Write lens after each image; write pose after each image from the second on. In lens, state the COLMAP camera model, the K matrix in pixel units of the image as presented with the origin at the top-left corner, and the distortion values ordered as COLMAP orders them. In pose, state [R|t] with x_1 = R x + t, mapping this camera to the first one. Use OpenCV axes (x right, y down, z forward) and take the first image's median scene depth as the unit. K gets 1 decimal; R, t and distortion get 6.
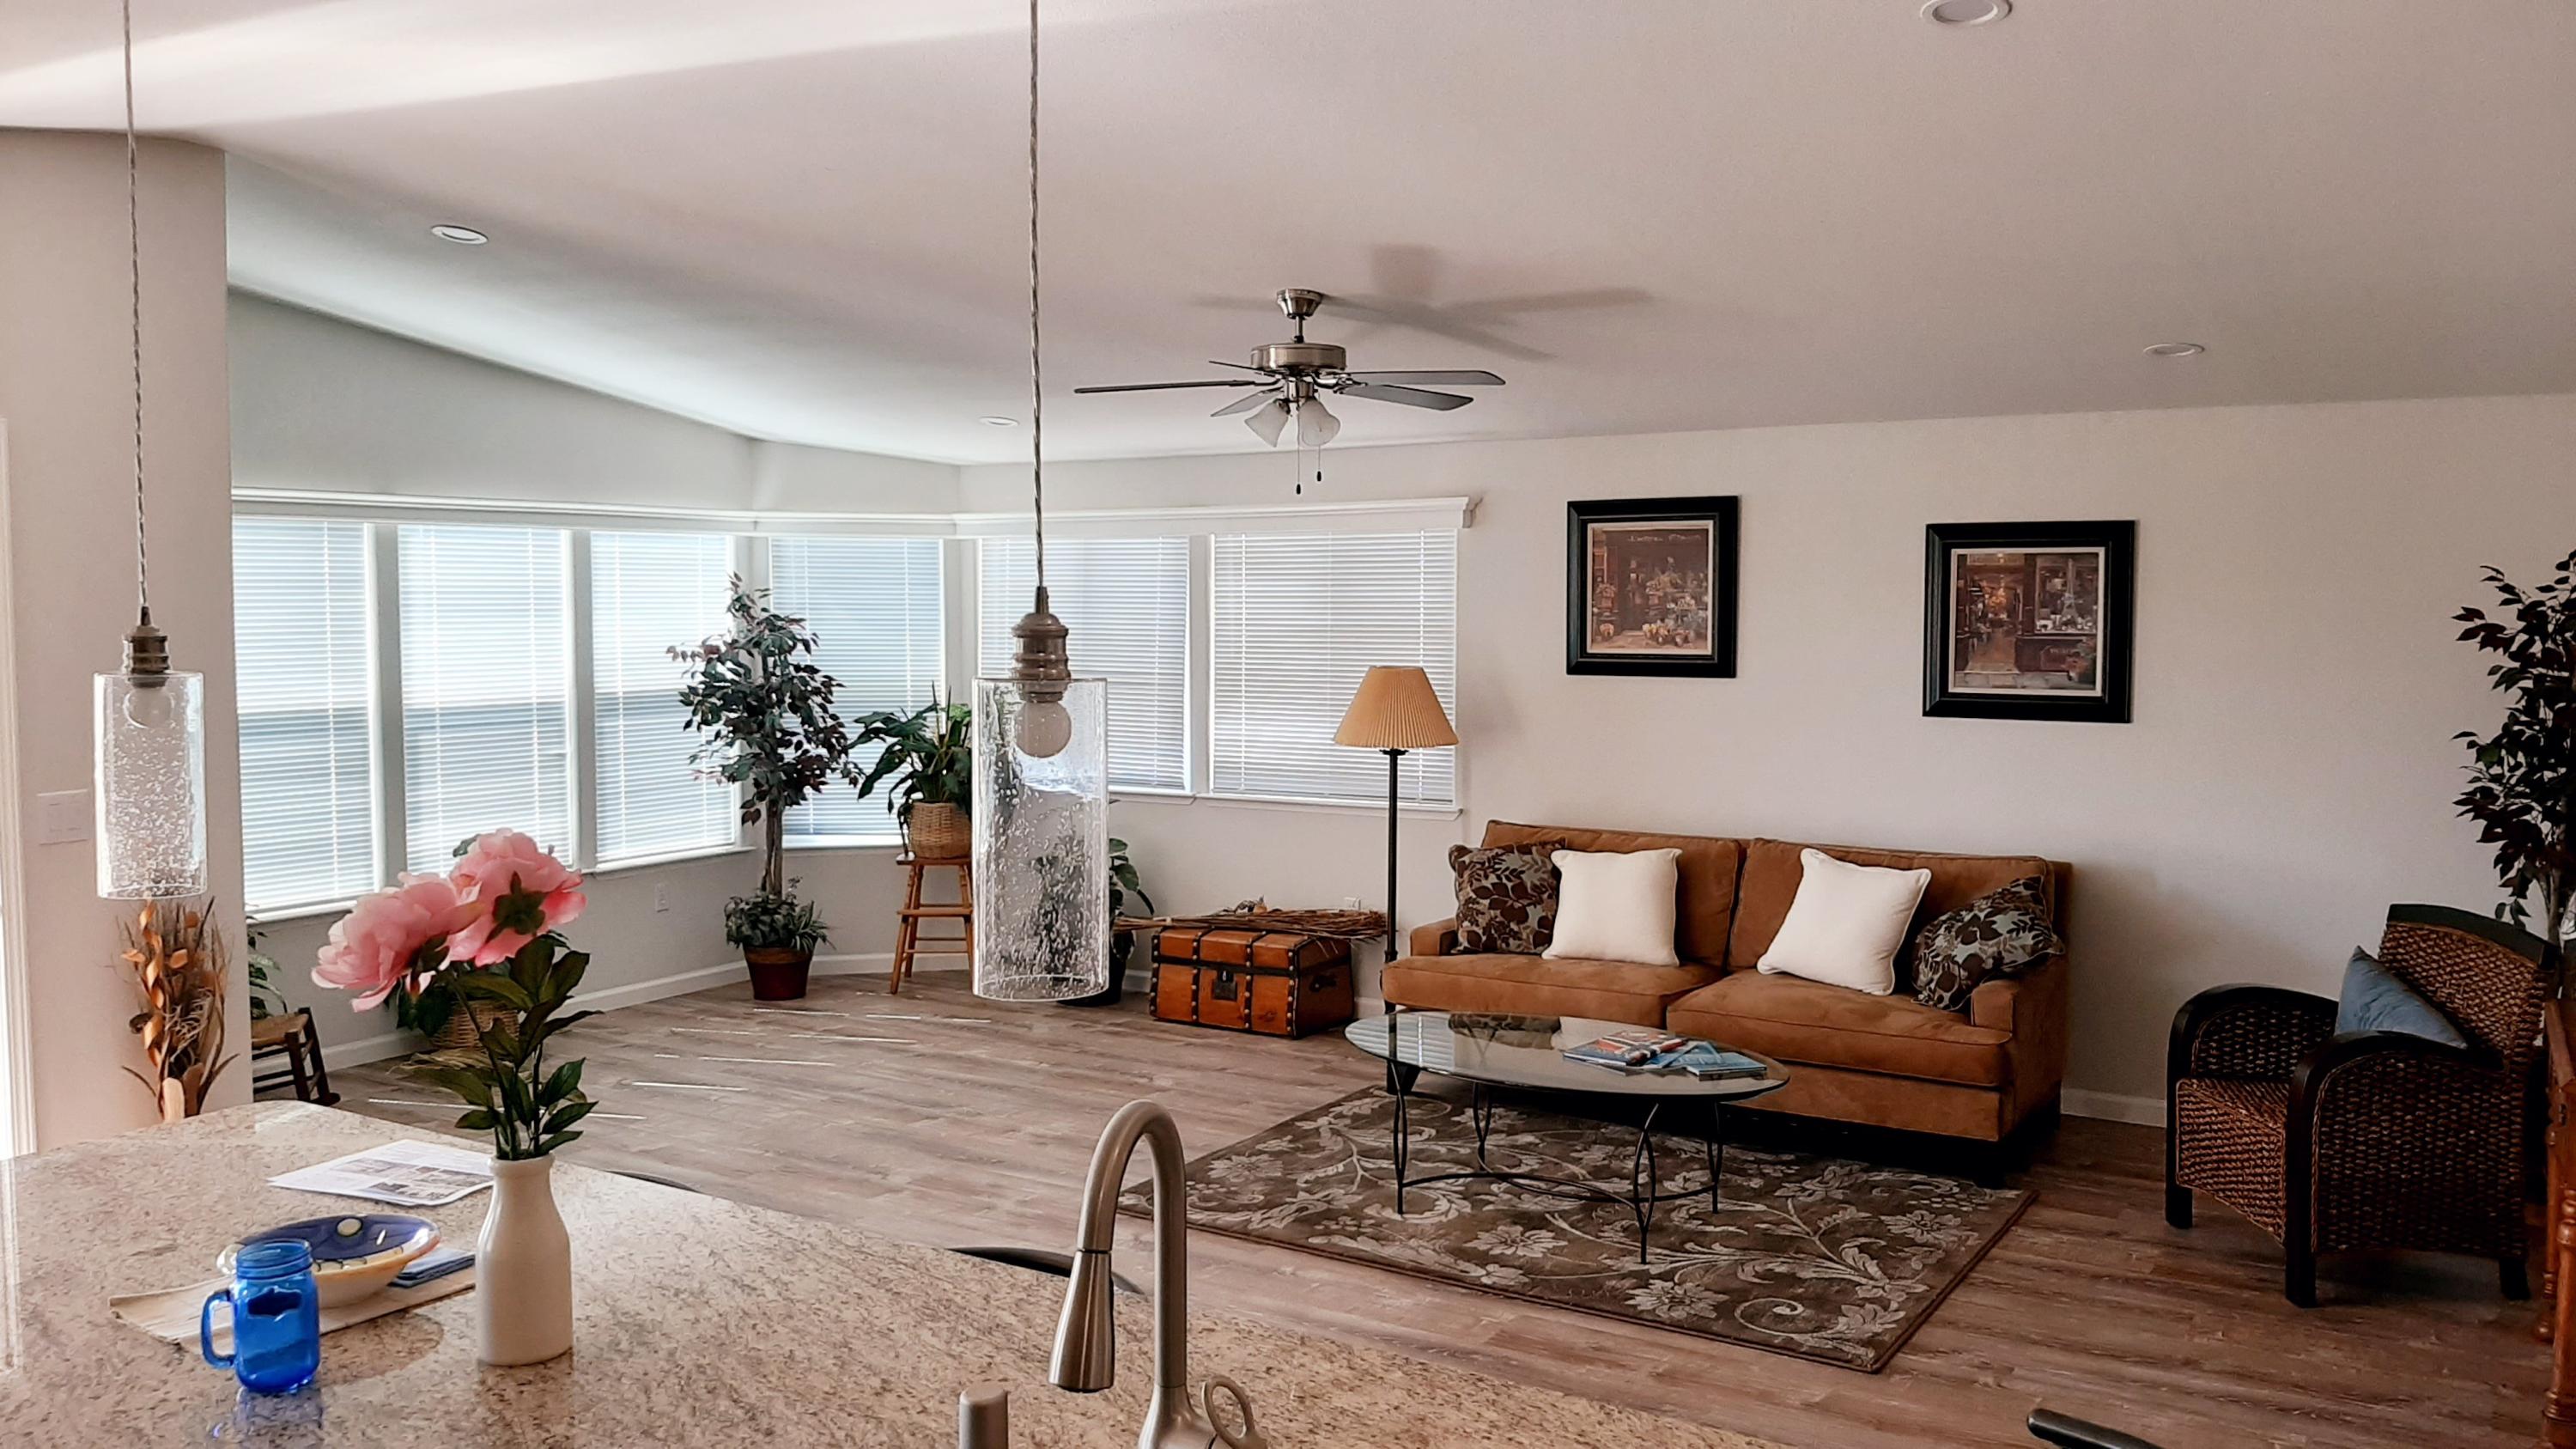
lens RADIAL K [[2000.1, 0, 1288.0], [0, 2000.1, 724.5], [0, 0, 1]] dist [0.092901, -0.167155]
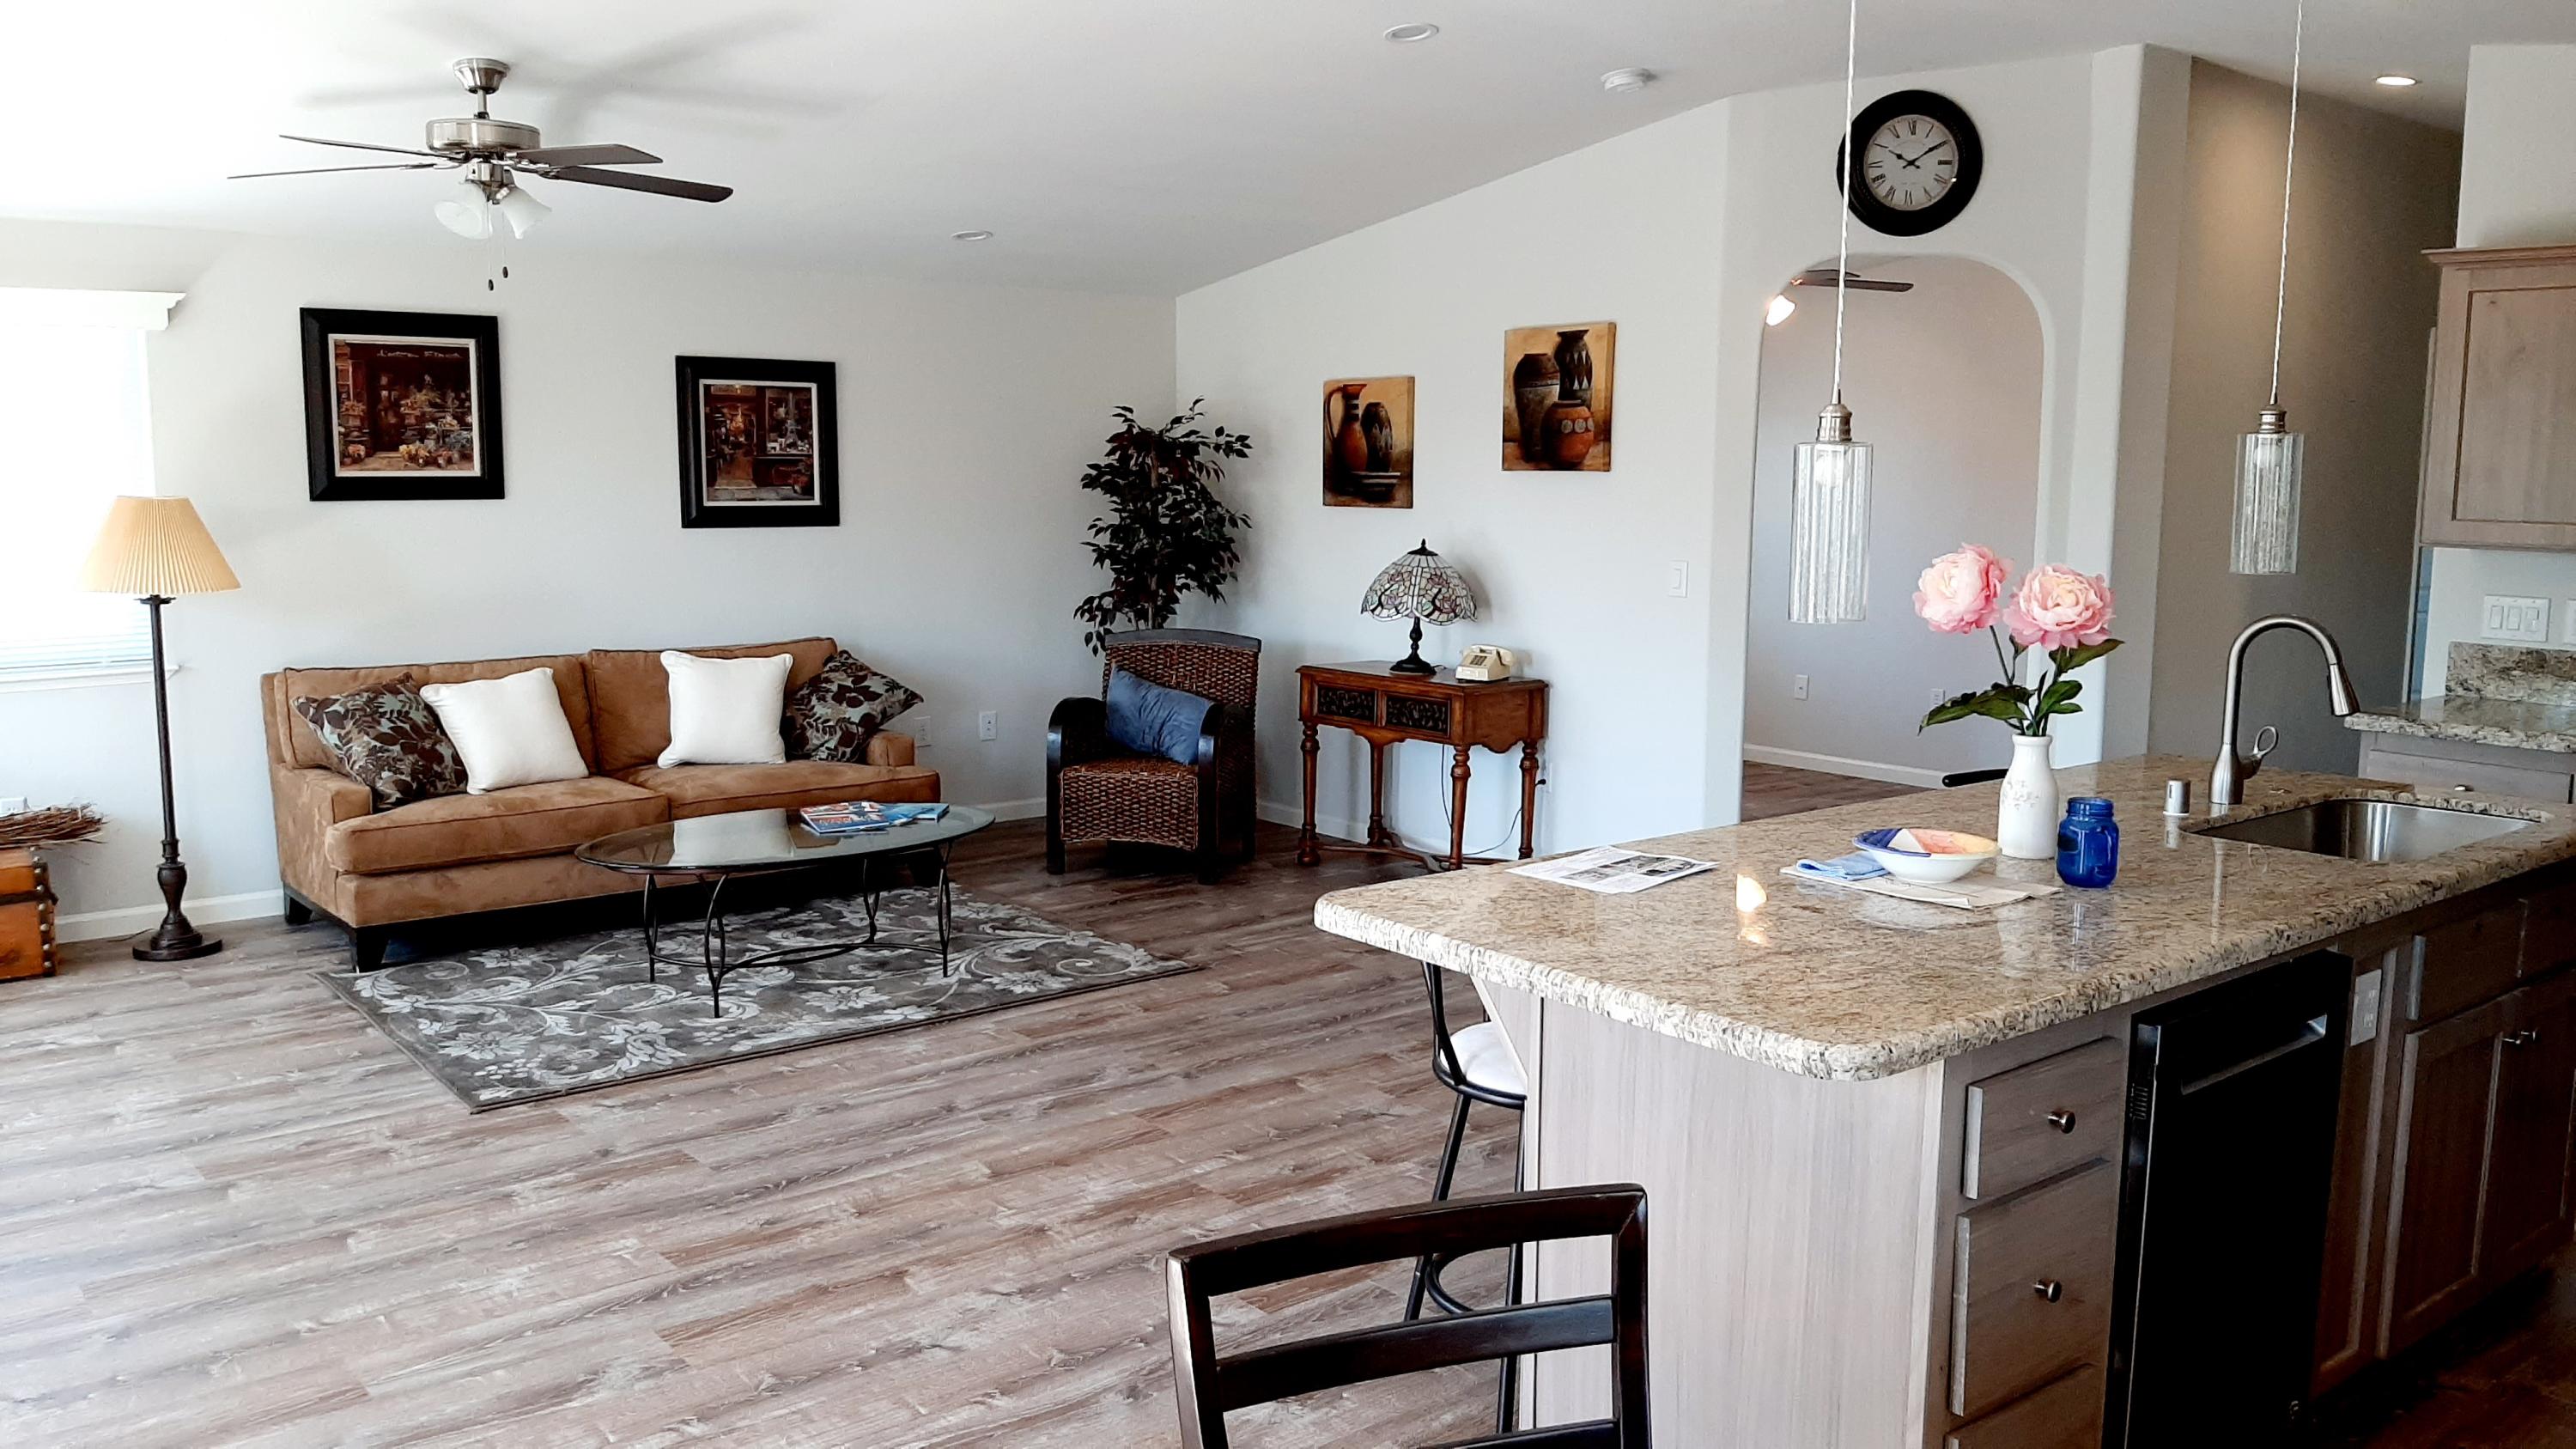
lens RADIAL K [[2000.1, 0, 1288.0], [0, 2000.1, 724.5], [0, 0, 1]] dist [0.092901, -0.167155]
pose [[0.314638, -0.126032, 0.940808, -0.682784], [0.056995, 0.991866, 0.113811, -0.004433], [-0.947499, 0.017812, 0.319262, 0.335732]]
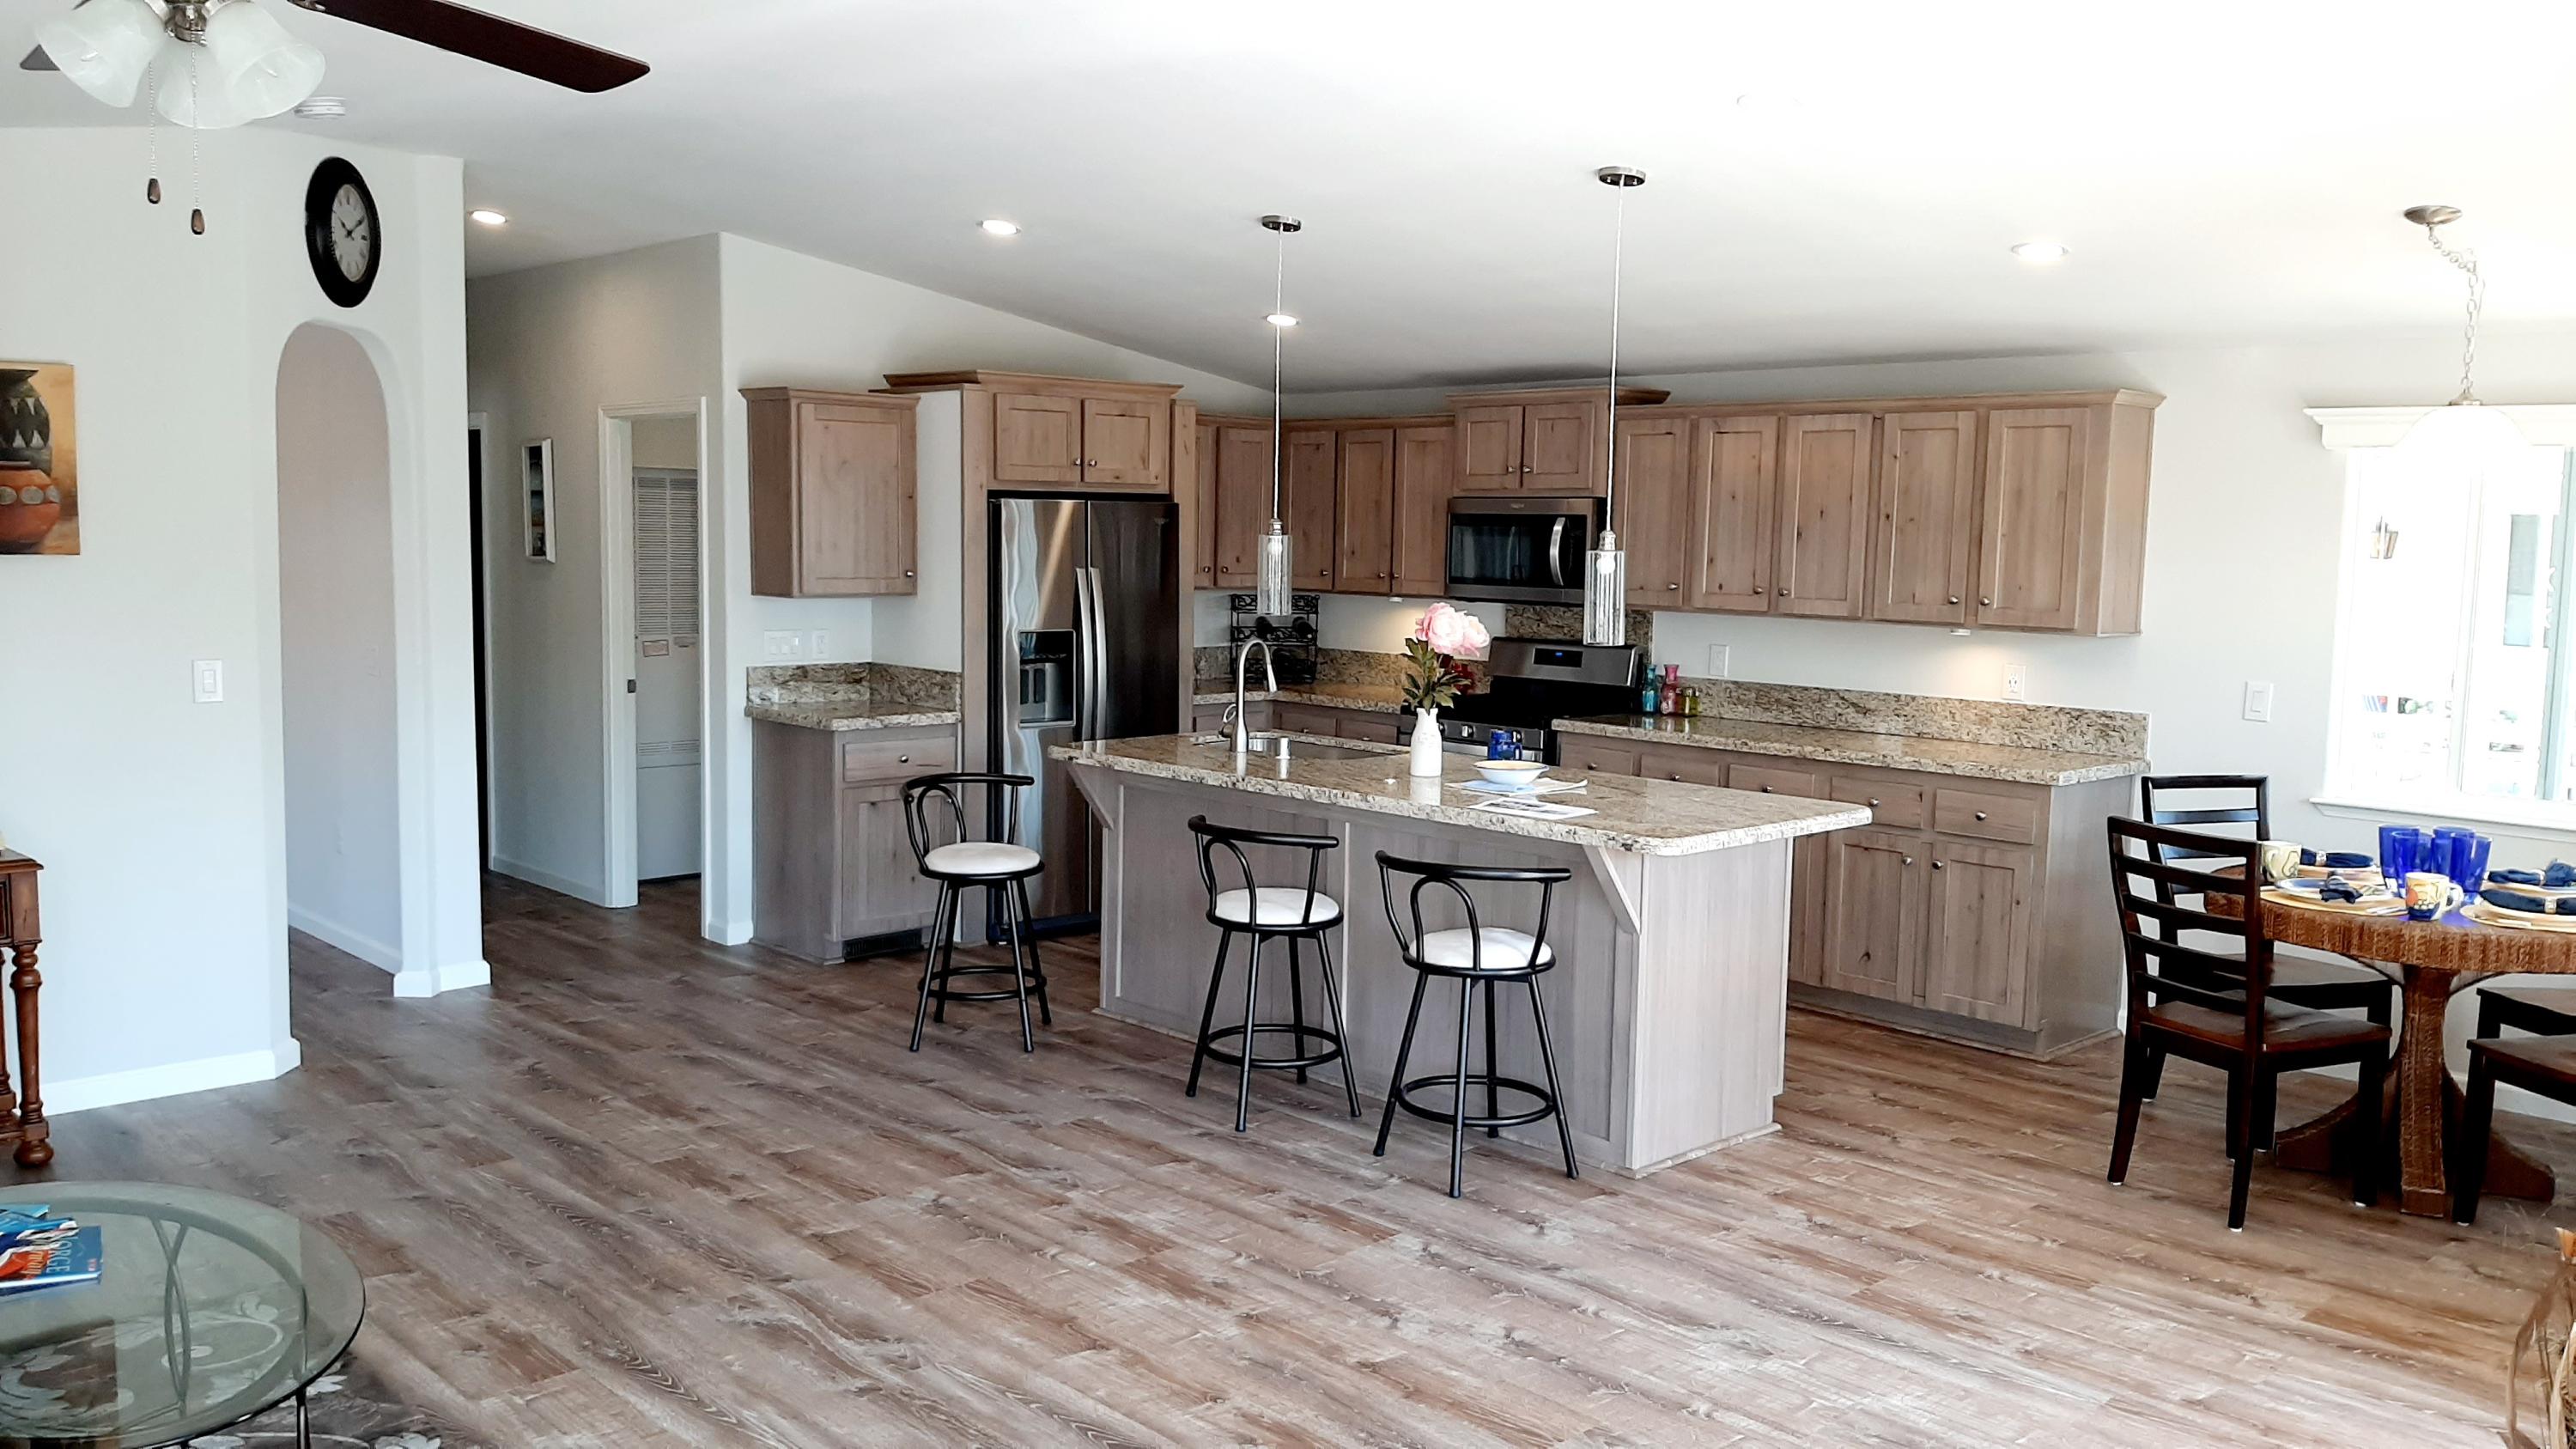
lens RADIAL K [[2000.1, 0, 1288.0], [0, 2000.1, 724.5], [0, 0, 1]] dist [0.092901, -0.167155]
pose [[-0.975013, -0.035723, 0.219257, -0.267942], [0.000392, 0.986707, 0.162506, -0.073935], [-0.222147, 0.158532, -0.962039, 1.227862]]
